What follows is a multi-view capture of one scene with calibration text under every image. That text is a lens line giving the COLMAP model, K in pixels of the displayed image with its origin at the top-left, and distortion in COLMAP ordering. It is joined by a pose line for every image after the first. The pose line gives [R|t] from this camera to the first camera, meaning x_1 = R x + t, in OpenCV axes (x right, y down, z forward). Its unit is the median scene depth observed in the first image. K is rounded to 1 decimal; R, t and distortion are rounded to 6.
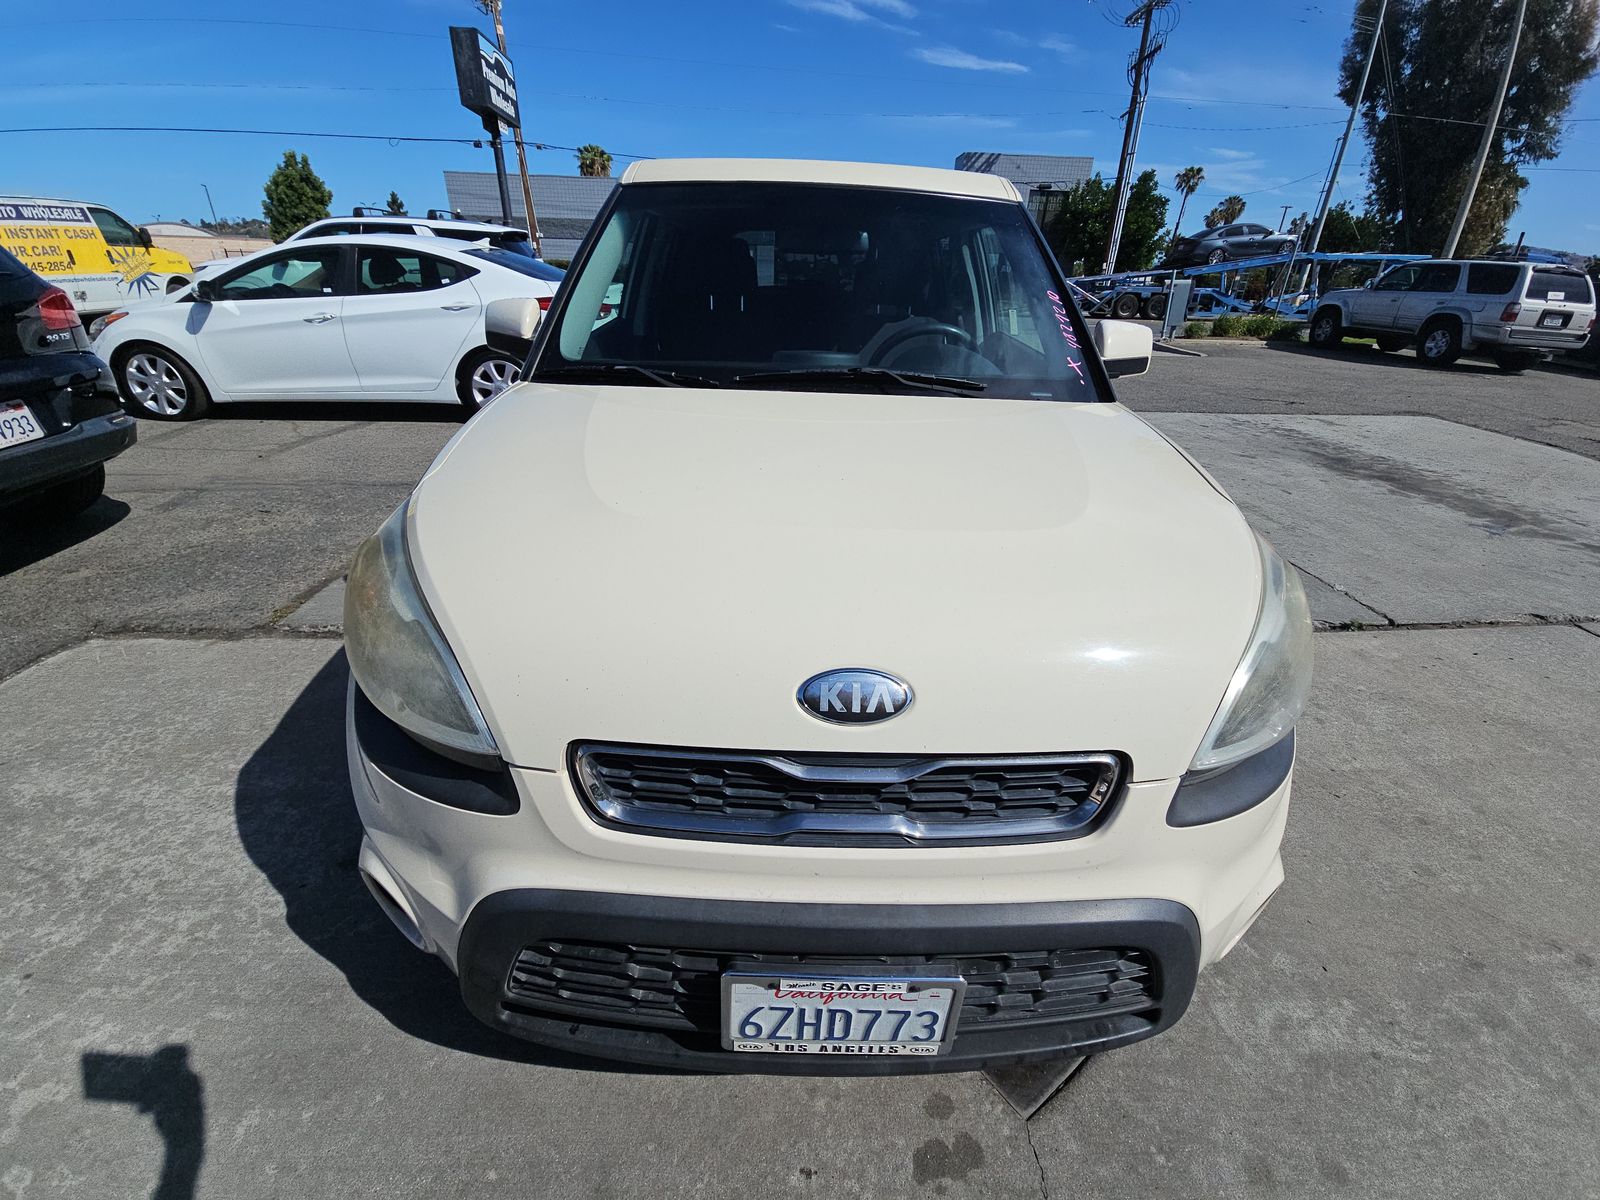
lens RADIAL K [[640.4, 0, 792.8], [0, 640.4, 599.1], [0, 0, 1]] dist [-0.009725, -0.000859]
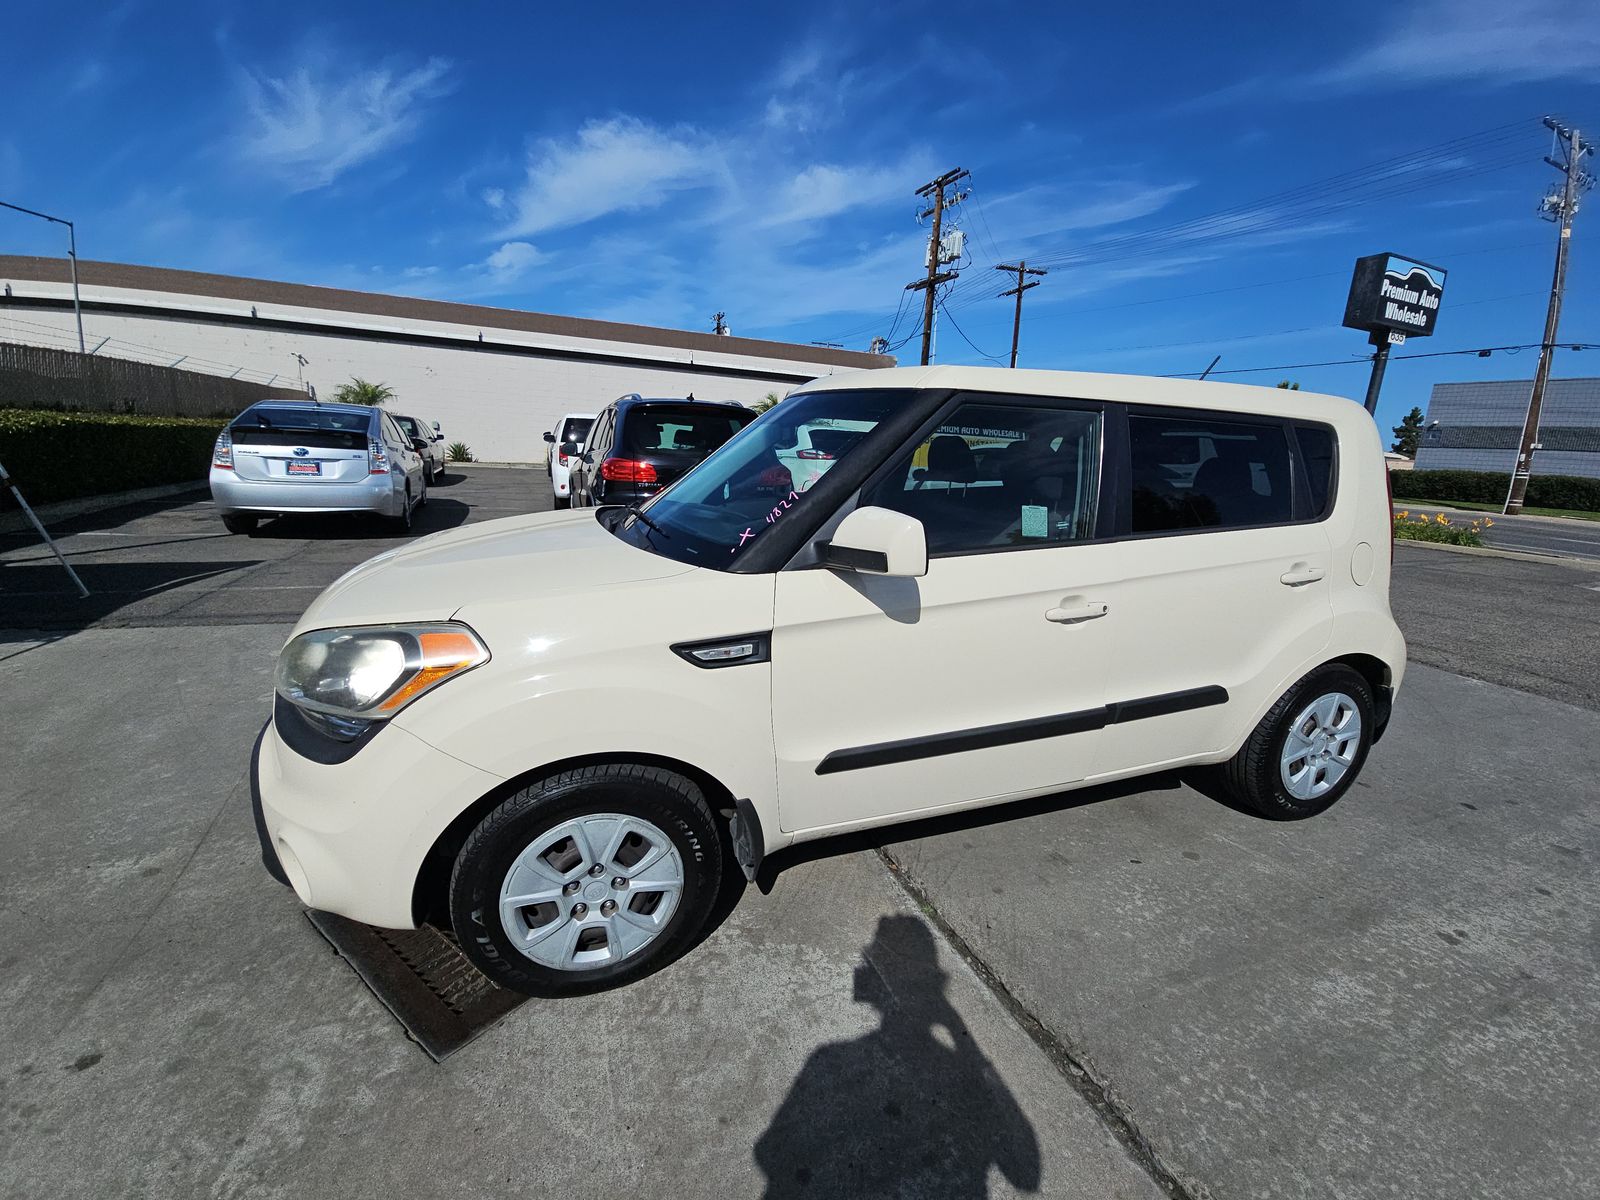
lens RADIAL K [[640.4, 0, 796.2], [0, 640.4, 595.6], [0, 0, 1]] dist [-0.009725, -0.000859]
pose [[0.361816, 0.217629, -0.906491, 0.157025], [-0.464853, 0.884979, 0.026923, -0.039891], [0.808085, 0.411644, 0.421365, 0.074112]]
